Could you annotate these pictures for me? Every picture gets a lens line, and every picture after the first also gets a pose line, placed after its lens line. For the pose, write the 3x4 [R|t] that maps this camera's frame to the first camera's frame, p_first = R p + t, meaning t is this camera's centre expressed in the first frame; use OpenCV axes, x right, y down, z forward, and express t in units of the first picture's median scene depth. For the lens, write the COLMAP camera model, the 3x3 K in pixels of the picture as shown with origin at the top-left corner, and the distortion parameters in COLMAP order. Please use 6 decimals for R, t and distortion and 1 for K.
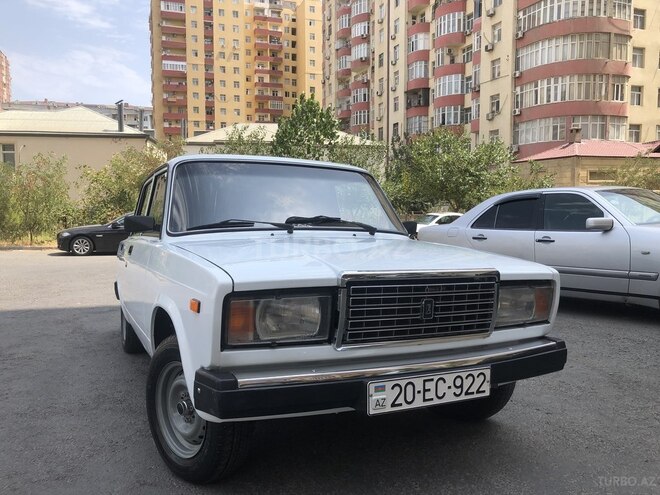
lens RADIAL K [[539.1, 0, 330.8], [0, 539.1, 239.0], [0, 0, 1]] dist [0.011302, -0.007581]
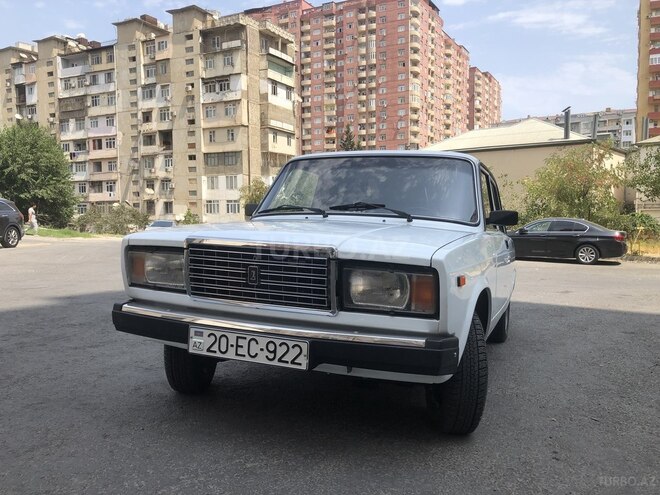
lens RADIAL K [[539.1, 0, 330.8], [0, 539.1, 239.0], [0, 0, 1]] dist [0.011302, -0.007581]
pose [[0.677979, 0.034129, -0.734288, 1.080072], [-0.047258, 0.998879, 0.002794, 0.043335], [0.733560, 0.032807, 0.678832, 0.354851]]
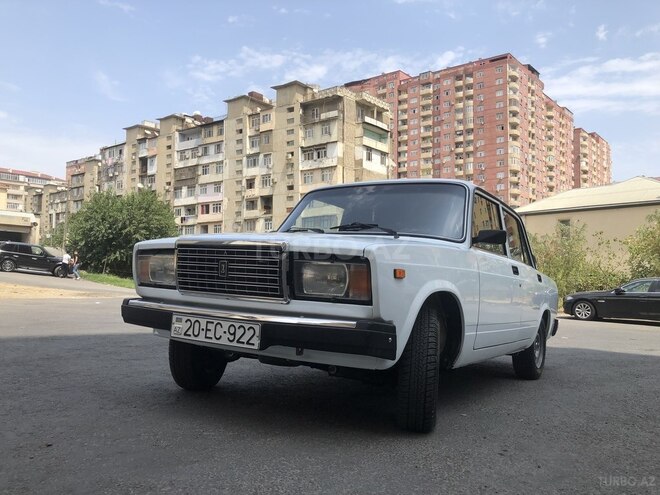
lens RADIAL K [[539.1, 0, 330.8], [0, 539.1, 239.0], [0, 0, 1]] dist [0.011302, -0.007581]
pose [[0.537186, -0.051640, -0.841882, 1.374798], [-0.067902, 0.992237, -0.104190, 0.172224], [0.840726, 0.113135, 0.529509, 0.517801]]
